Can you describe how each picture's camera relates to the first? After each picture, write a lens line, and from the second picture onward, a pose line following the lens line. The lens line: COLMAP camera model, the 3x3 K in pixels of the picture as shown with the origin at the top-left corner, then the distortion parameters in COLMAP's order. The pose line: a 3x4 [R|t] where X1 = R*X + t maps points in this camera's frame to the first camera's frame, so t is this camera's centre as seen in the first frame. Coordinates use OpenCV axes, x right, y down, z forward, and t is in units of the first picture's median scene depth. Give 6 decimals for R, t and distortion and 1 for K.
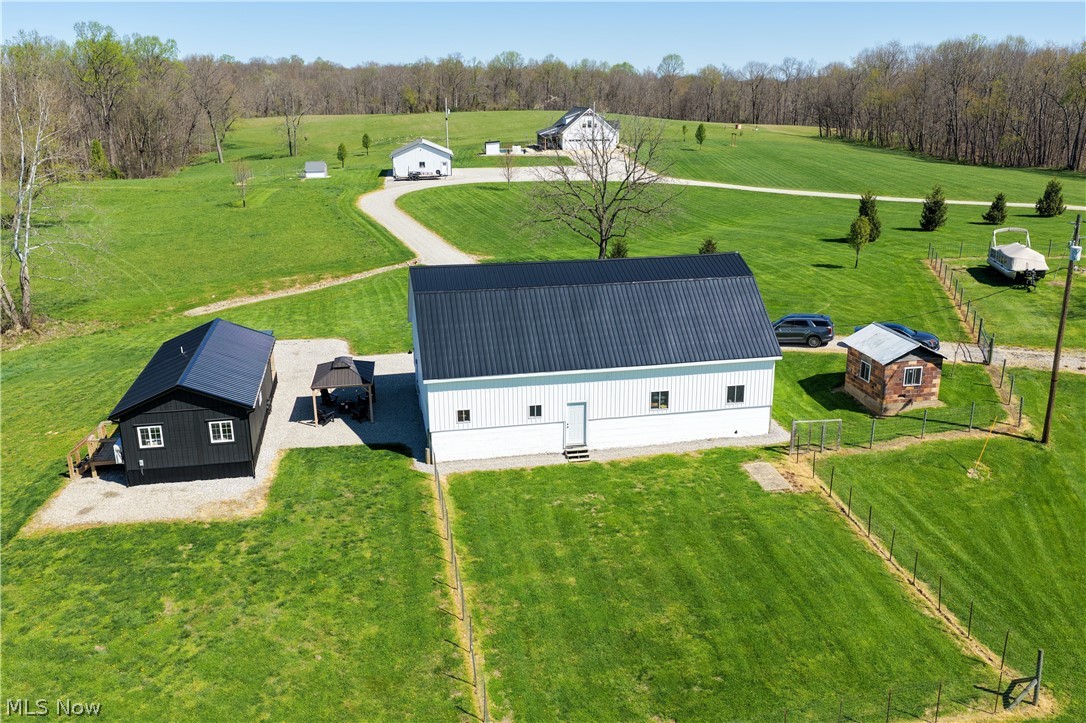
lens RADIAL K [[904.5, 0, 543.0], [0, 904.5, 361.5], [0, 0, 1]] dist [-0.018615, 0.051222]
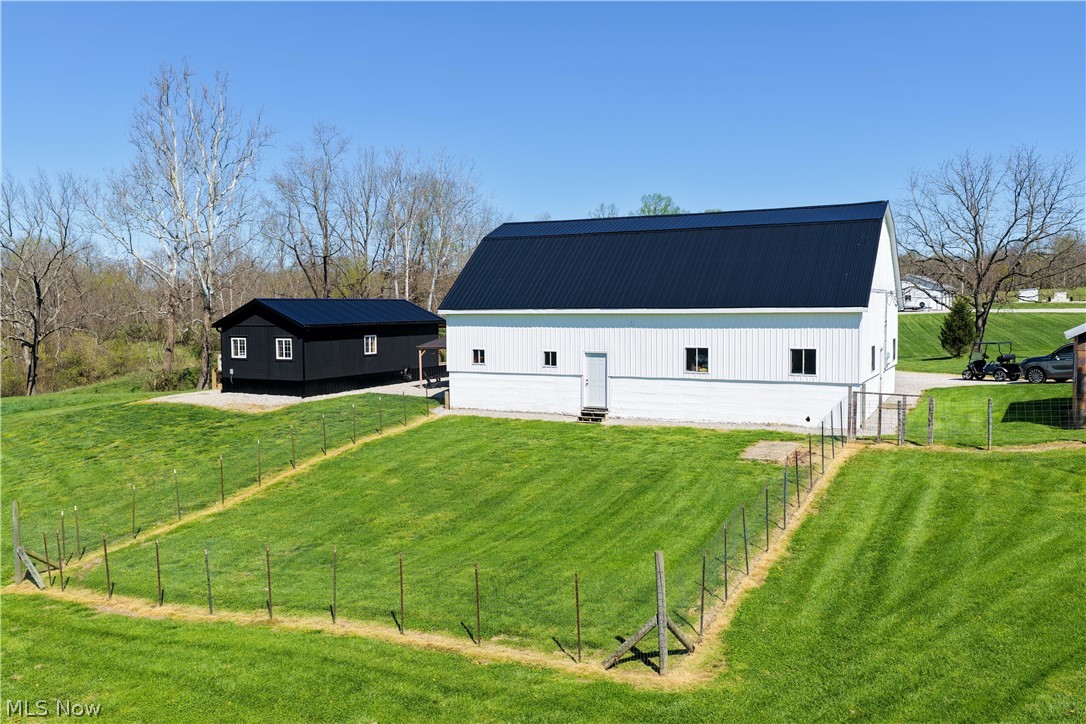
lens RADIAL K [[904.5, 0, 543.0], [0, 904.5, 362.0], [0, 0, 1]] dist [-0.018615, 0.051222]
pose [[0.780731, 0.042547, -0.623418, 0.518811], [-0.181016, 0.970300, -0.160472, 0.196200], [0.598075, 0.238133, 0.765245, 0.343595]]
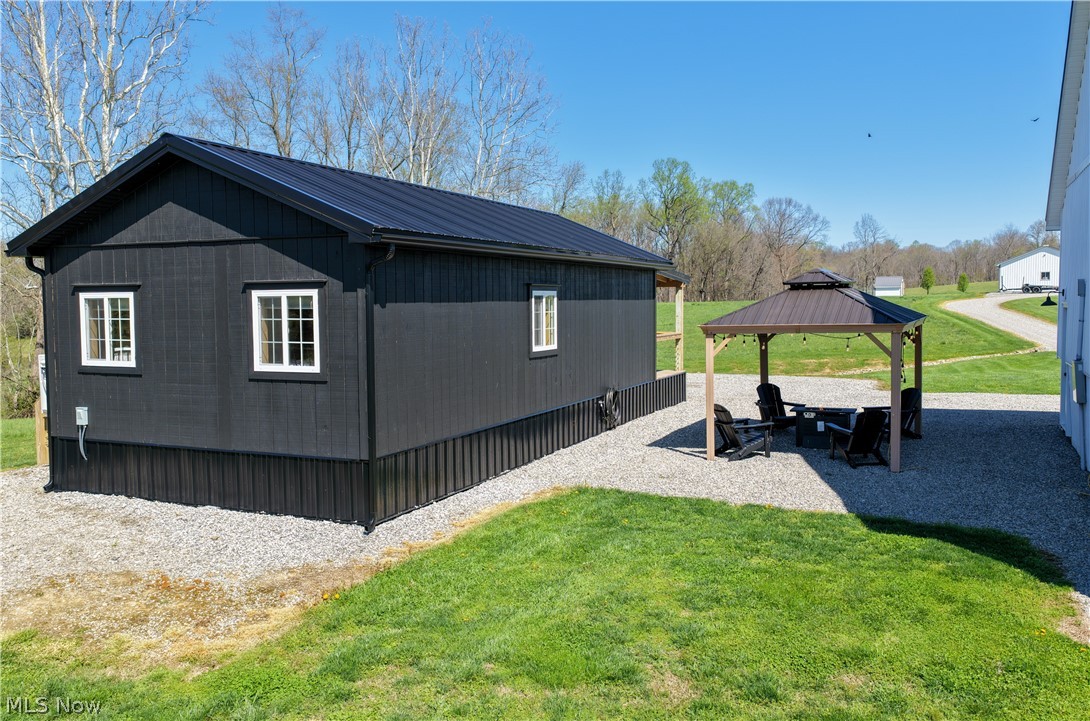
lens RADIAL K [[928.7, 0, 545.2], [0, 928.7, 346.9], [0, 0, 1]] dist [0.002189, 0.005911]
pose [[0.818728, 0.032089, -0.573284, -0.124451], [-0.166046, 0.969008, -0.182897, 0.112741], [0.549648, 0.244935, 0.798682, 0.770033]]
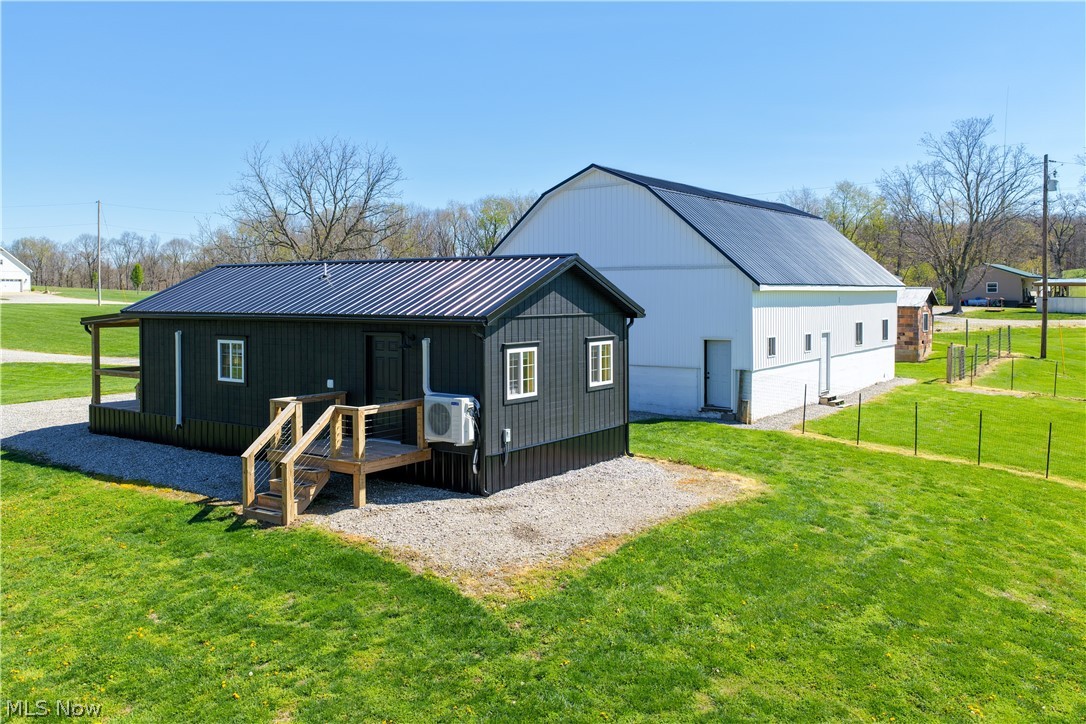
lens RADIAL K [[925.0, 0, 545.2], [0, 925.0, 303.1], [0, 0, 1]] dist [-0.000589, 0.012705]
pose [[0.717540, -0.000720, 0.696517, -0.694200], [0.200037, 0.958084, -0.205085, 0.136605], [-0.667174, 0.286486, 0.687608, 0.611966]]
